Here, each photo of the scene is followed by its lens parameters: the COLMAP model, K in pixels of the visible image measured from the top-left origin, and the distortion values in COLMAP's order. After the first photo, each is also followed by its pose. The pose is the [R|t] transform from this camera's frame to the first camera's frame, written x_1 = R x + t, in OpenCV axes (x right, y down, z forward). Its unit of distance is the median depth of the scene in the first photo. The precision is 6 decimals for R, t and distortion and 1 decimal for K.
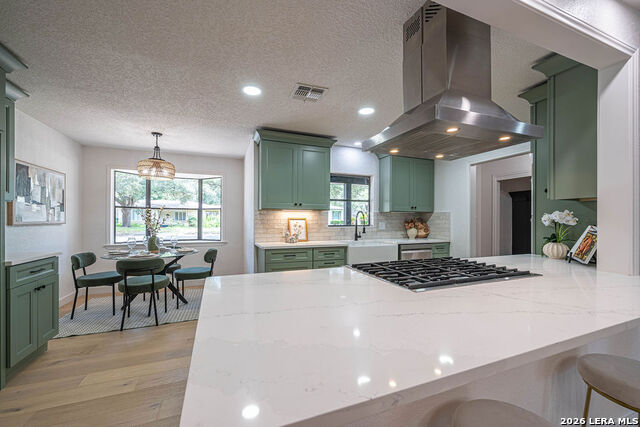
lens RADIAL K [[254.8, 0, 317.9], [0, 254.8, 218.1], [0, 0, 1]] dist [-0.000051, -0.000085]
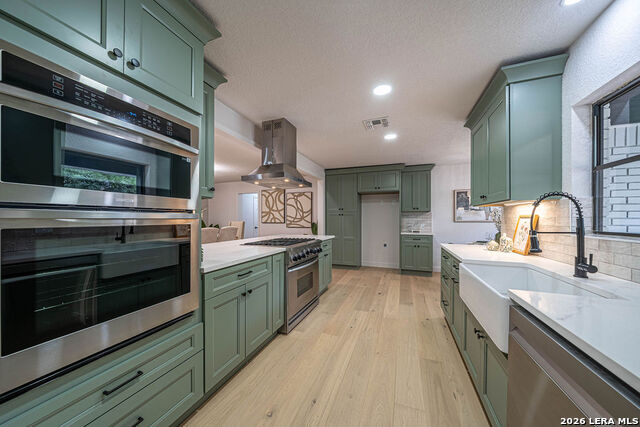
lens RADIAL K [[220.4, 0, 318.0], [0, 220.4, 218.9], [0, 0, 1]] dist [-0.008159, -0.000034]
pose [[-0.680249, -0.002935, -0.732975, 0.692486], [0.003091, 0.999972, -0.006873, 0.011416], [0.732974, -0.006941, -0.680221, 1.069680]]
